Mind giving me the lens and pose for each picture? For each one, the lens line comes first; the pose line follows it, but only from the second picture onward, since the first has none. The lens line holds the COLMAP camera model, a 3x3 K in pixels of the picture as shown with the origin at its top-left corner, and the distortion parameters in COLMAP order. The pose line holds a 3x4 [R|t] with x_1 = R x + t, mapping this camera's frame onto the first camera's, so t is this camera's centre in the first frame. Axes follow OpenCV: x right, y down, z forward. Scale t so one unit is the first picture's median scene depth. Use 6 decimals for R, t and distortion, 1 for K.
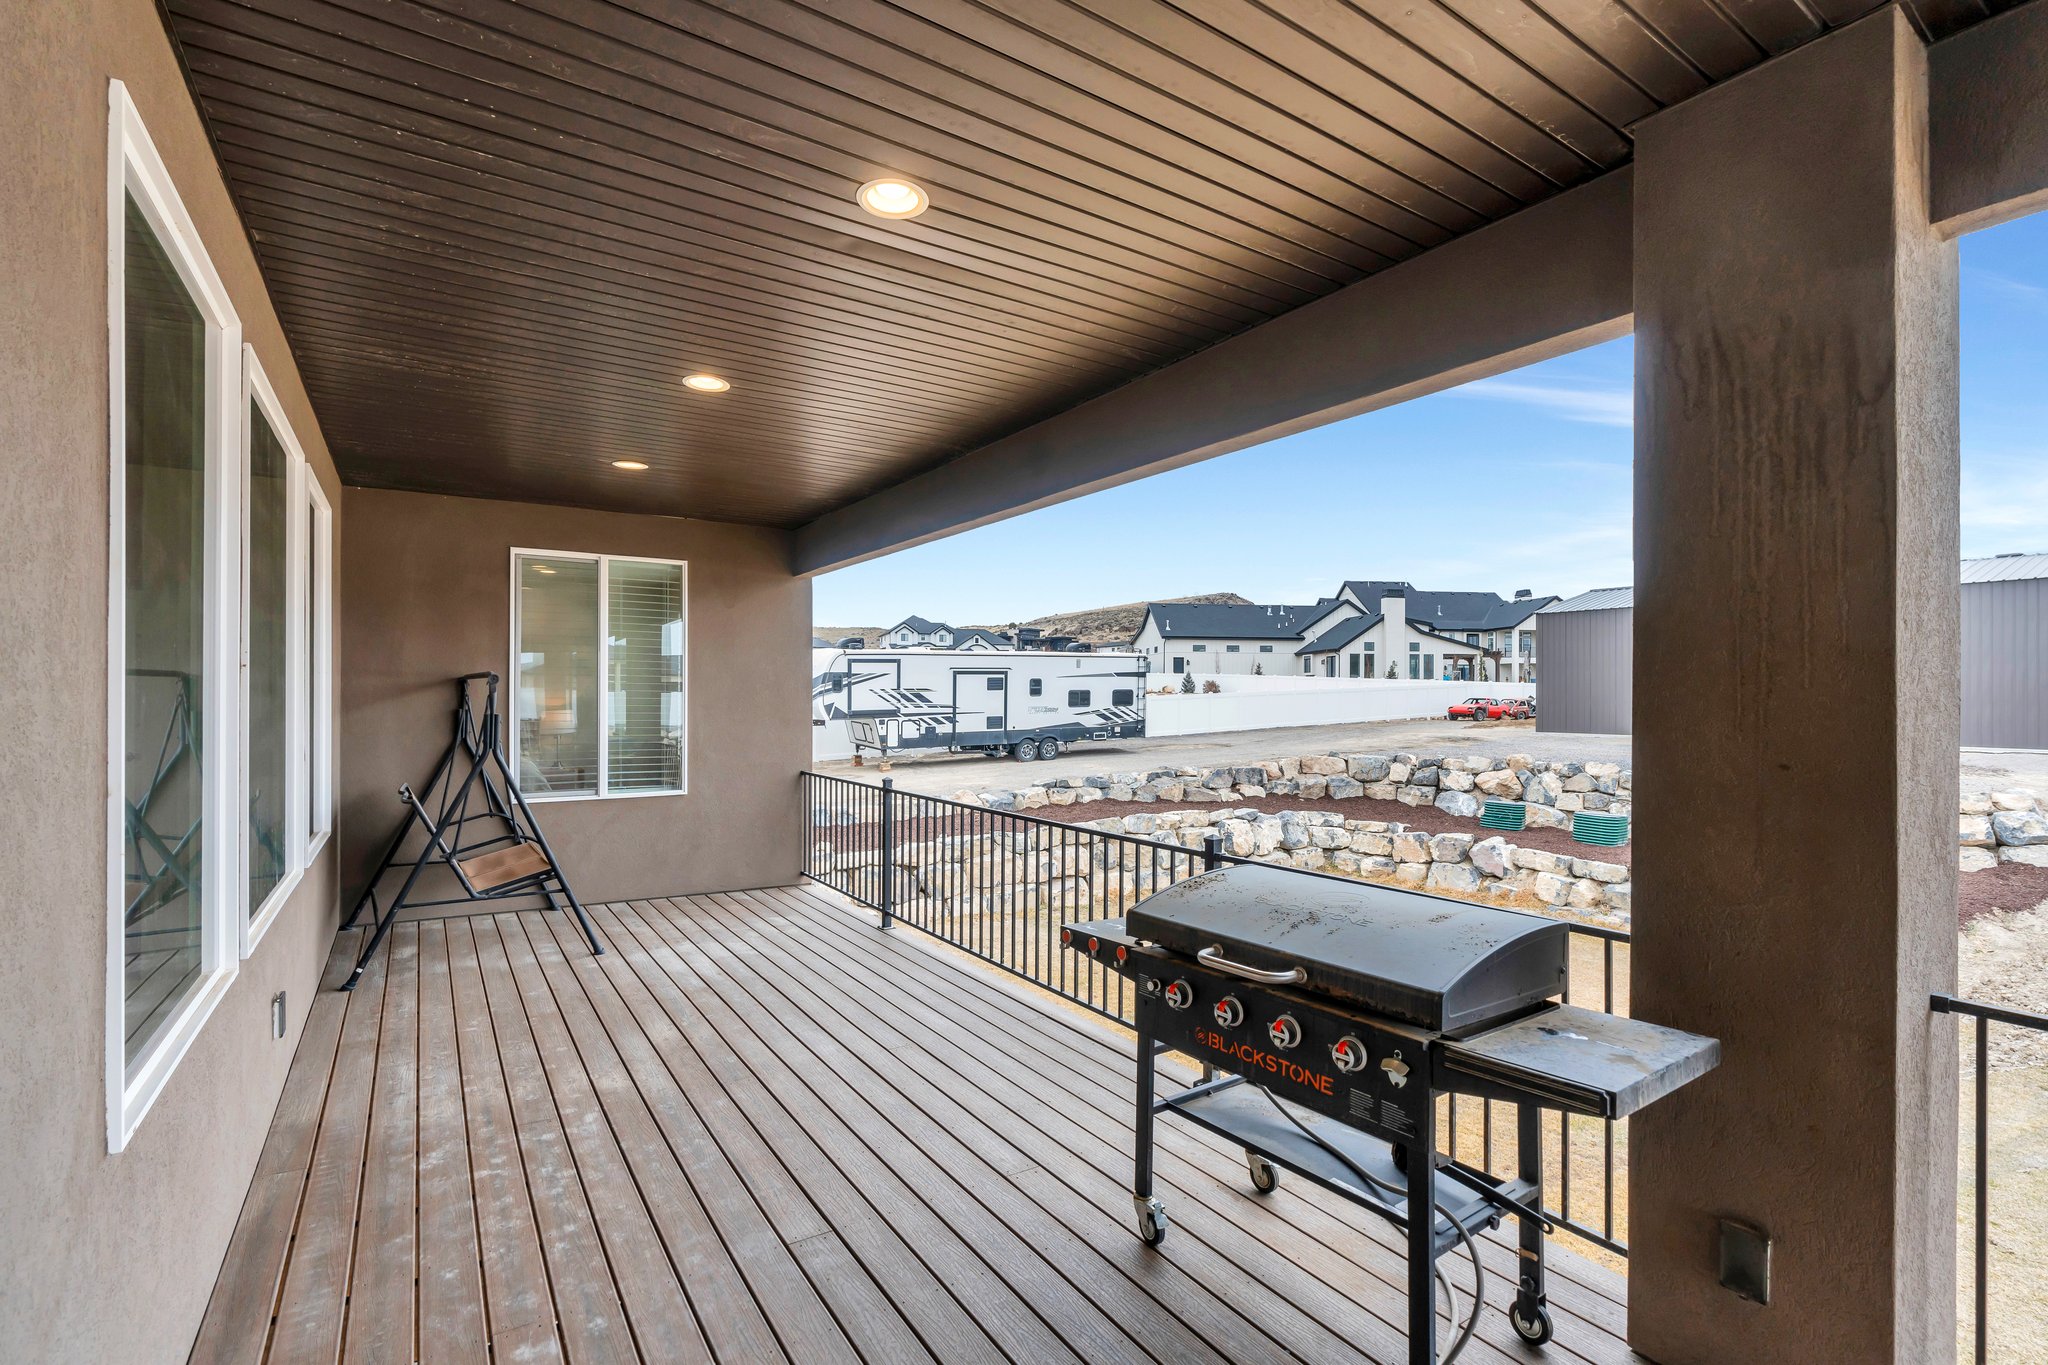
lens RADIAL K [[921.3, 0, 1030.9], [0, 921.3, 681.6], [0, 0, 1]] dist [-0.009424, 0.002801]
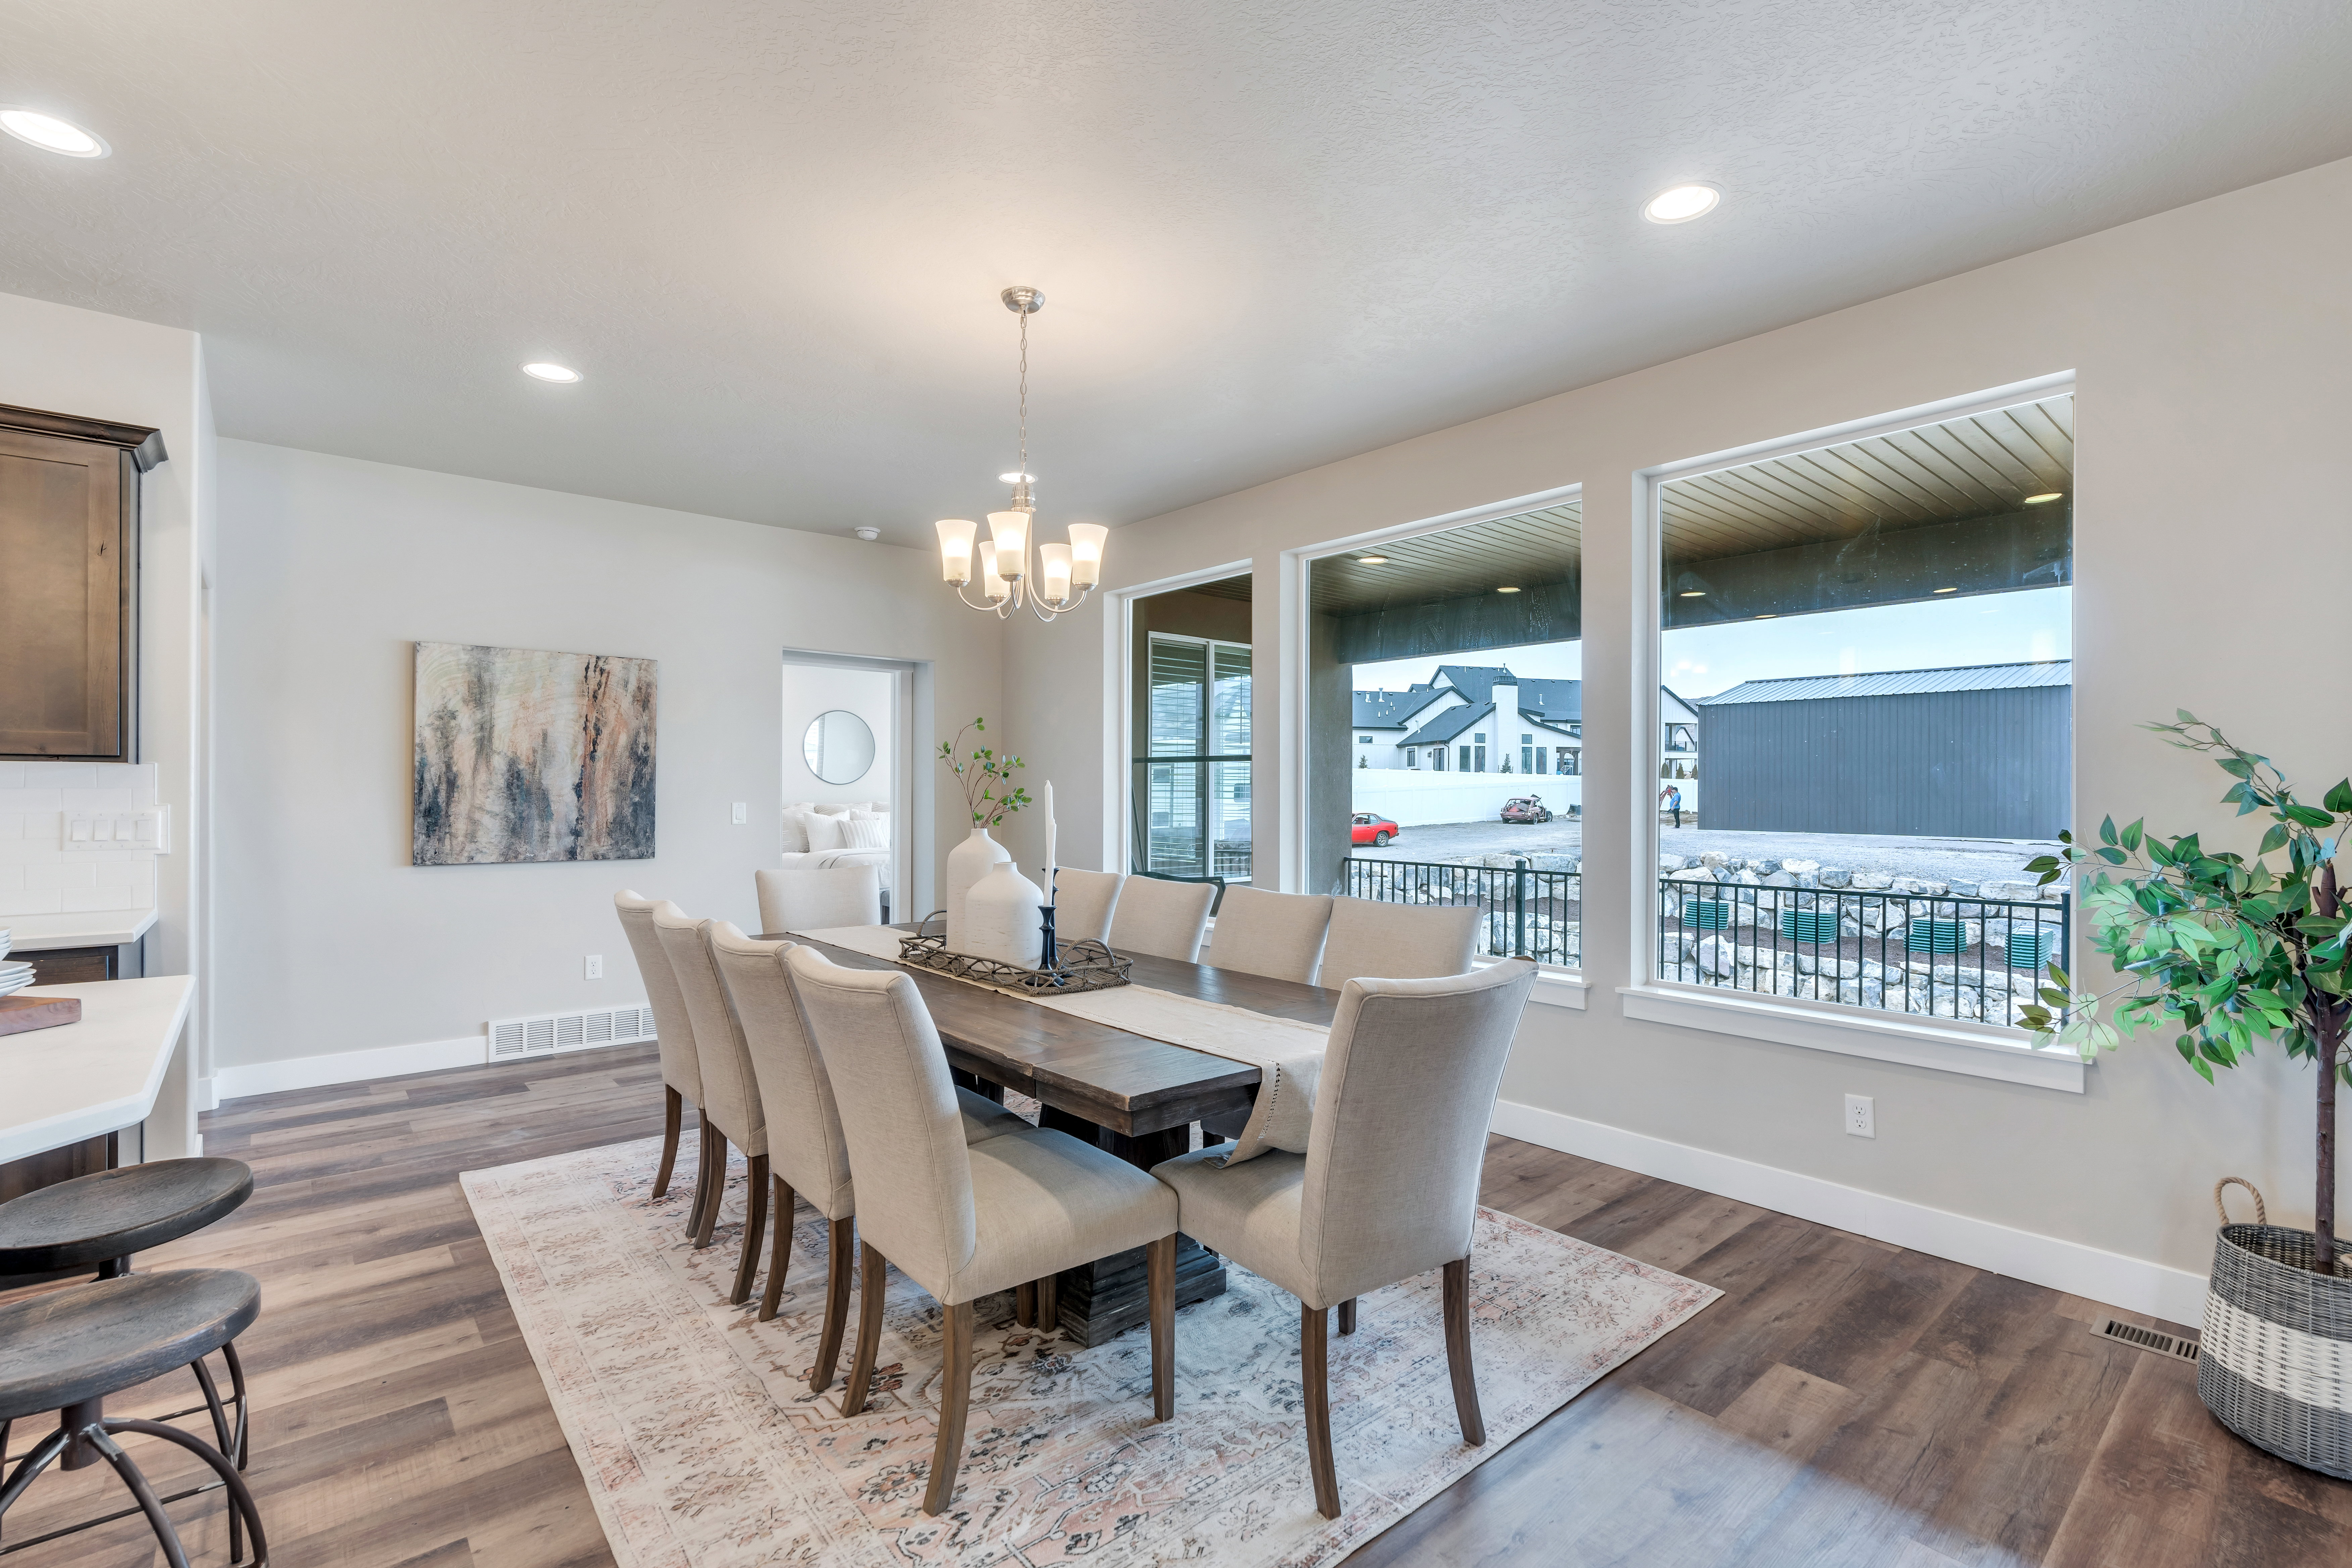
lens RADIAL K [[1061.5, 0, 1178.8], [0, 1061.5, 791.3], [0, 0, 1]] dist [-0.012329, 0.005465]
pose [[0.992740, 0.003067, 0.120241, -0.146723], [-0.004848, 0.999883, 0.014526, 0.002304], [-0.120182, -0.015004, 0.992638, -0.031909]]
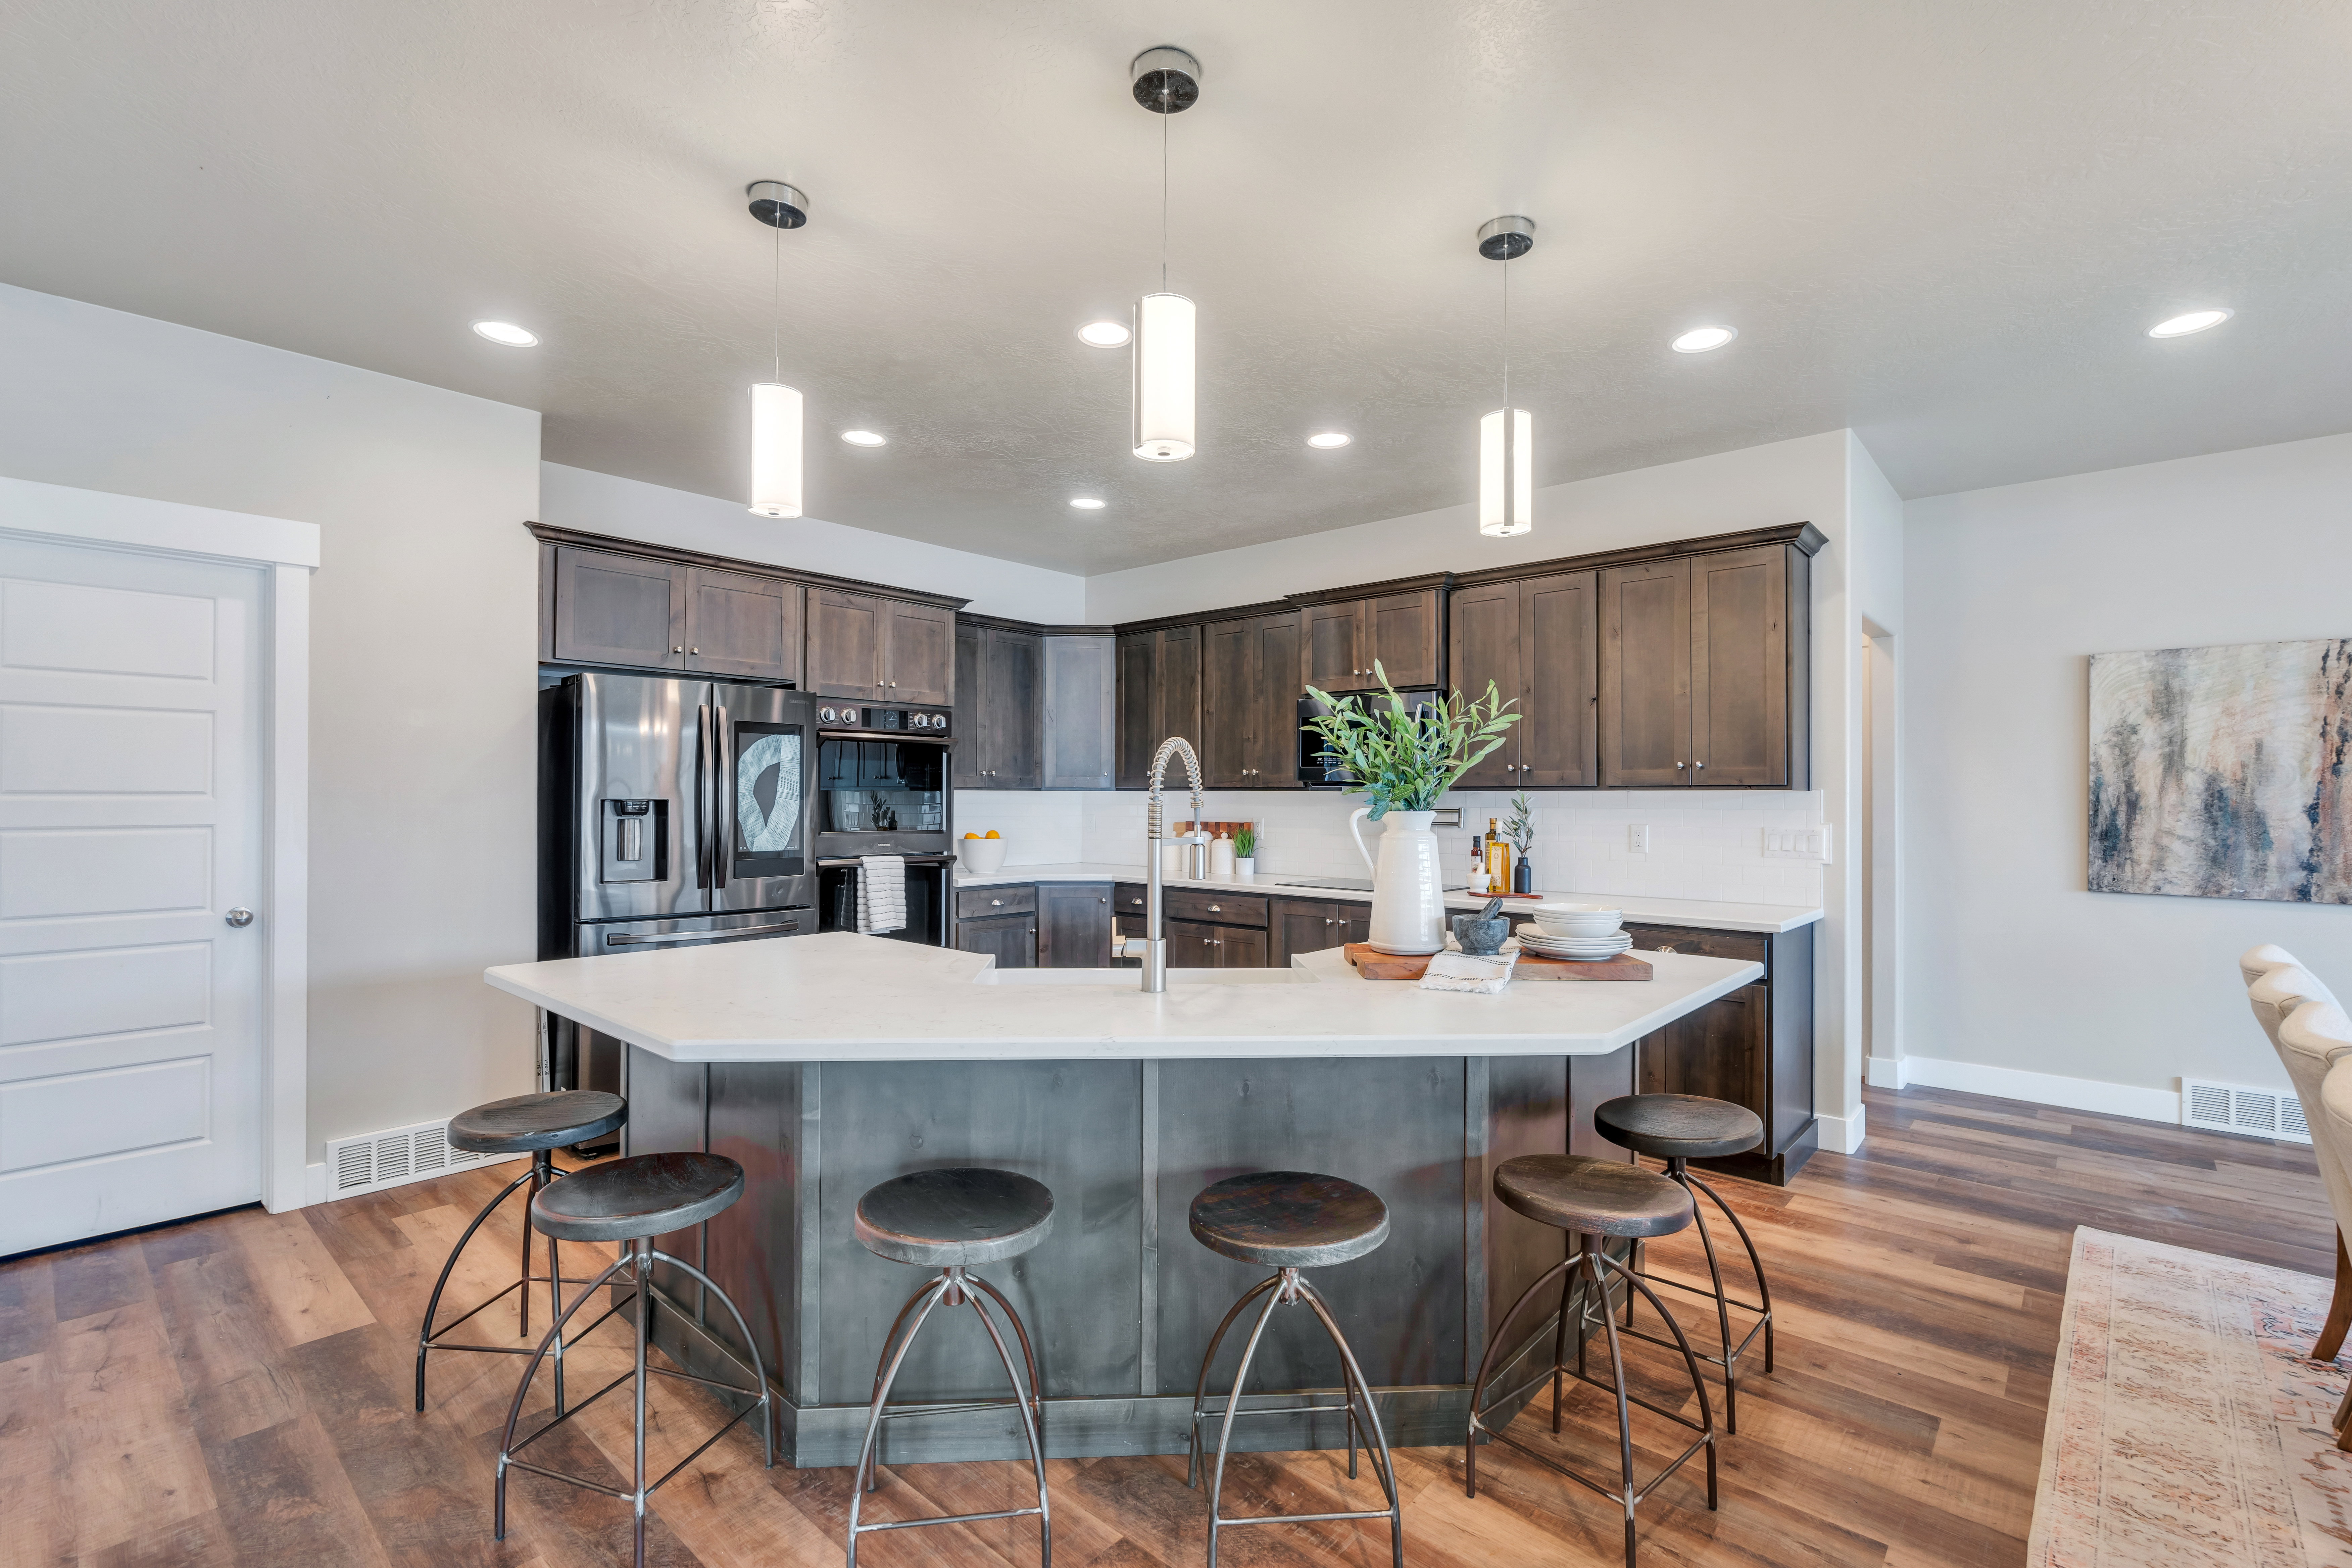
lens RADIAL K [[1061.5, 0, 1193.1], [0, 1061.5, 785.5], [0, 0, 1]] dist [-0.012329, 0.005465]
pose [[0.255642, -0.010589, -0.966713, -0.129248], [0.009209, 0.999921, -0.008517, 0.001393], [0.966728, -0.006725, 0.255720, -0.022677]]
